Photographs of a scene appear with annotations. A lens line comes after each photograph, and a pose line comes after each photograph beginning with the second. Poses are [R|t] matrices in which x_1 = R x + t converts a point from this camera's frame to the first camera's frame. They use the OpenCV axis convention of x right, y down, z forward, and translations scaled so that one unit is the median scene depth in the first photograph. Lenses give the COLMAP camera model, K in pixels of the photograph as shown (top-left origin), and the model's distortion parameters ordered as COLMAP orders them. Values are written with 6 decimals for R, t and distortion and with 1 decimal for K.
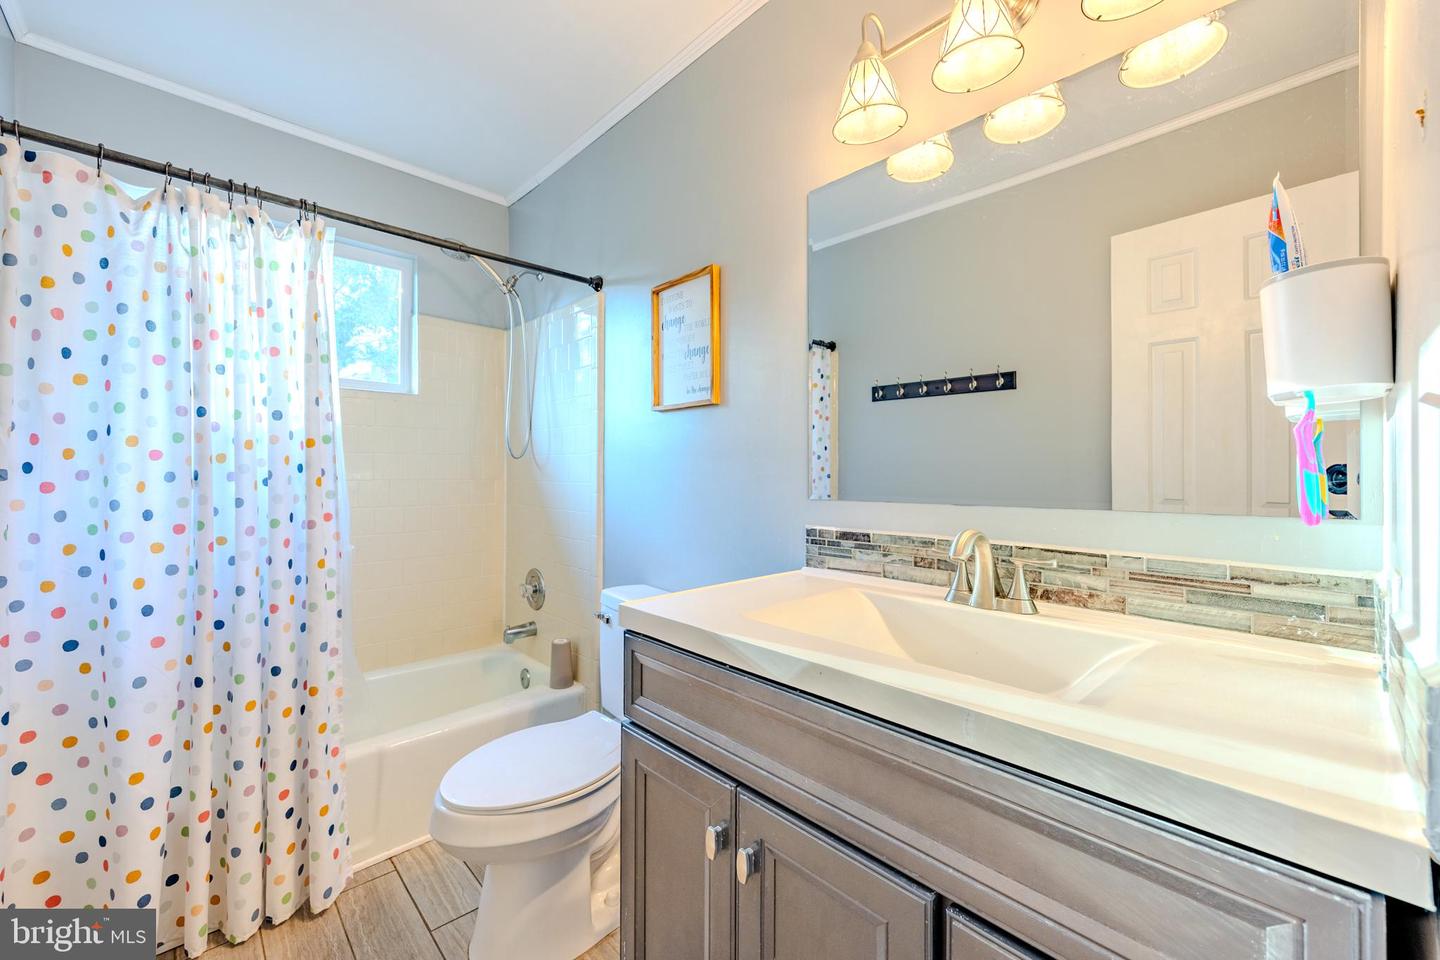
lens RADIAL K [[566.9, 0, 715.2], [0, 566.9, 464.8], [0, 0, 1]] dist [-0.001037, -0.000248]
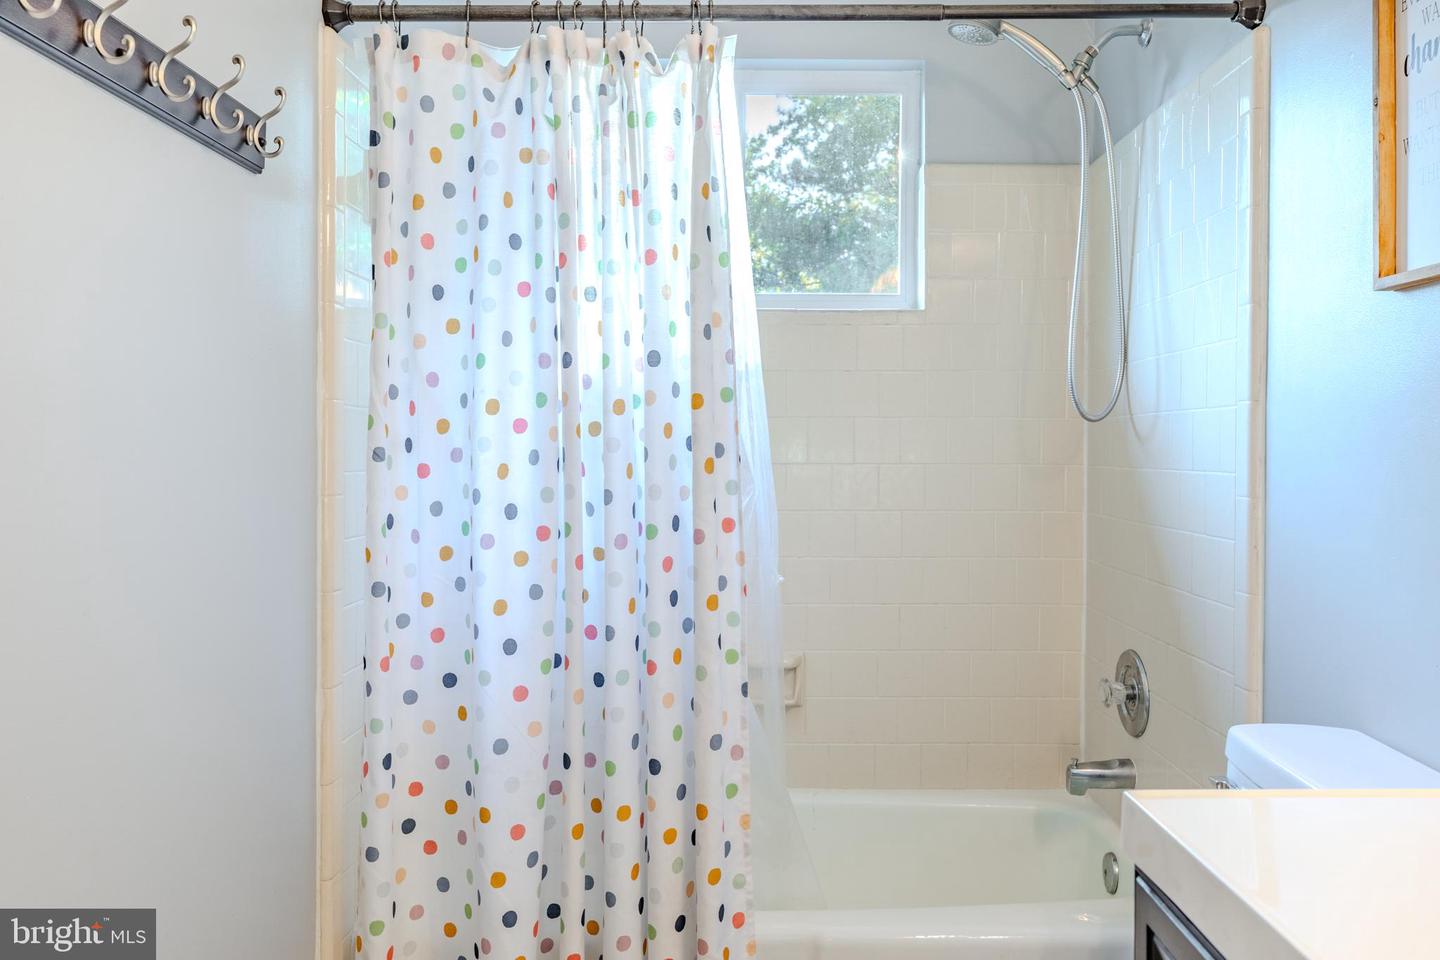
lens RADIAL K [[1056.4, 0, 722.7], [0, 1056.4, 460.2], [0, 0, 1]] dist [-0.008433, 0.002042]
pose [[0.722740, 0.002415, -0.691116, 0.088144], [0.012308, 0.999790, 0.016365, 0.006412], [0.691010, -0.020334, 0.722559, 0.217876]]
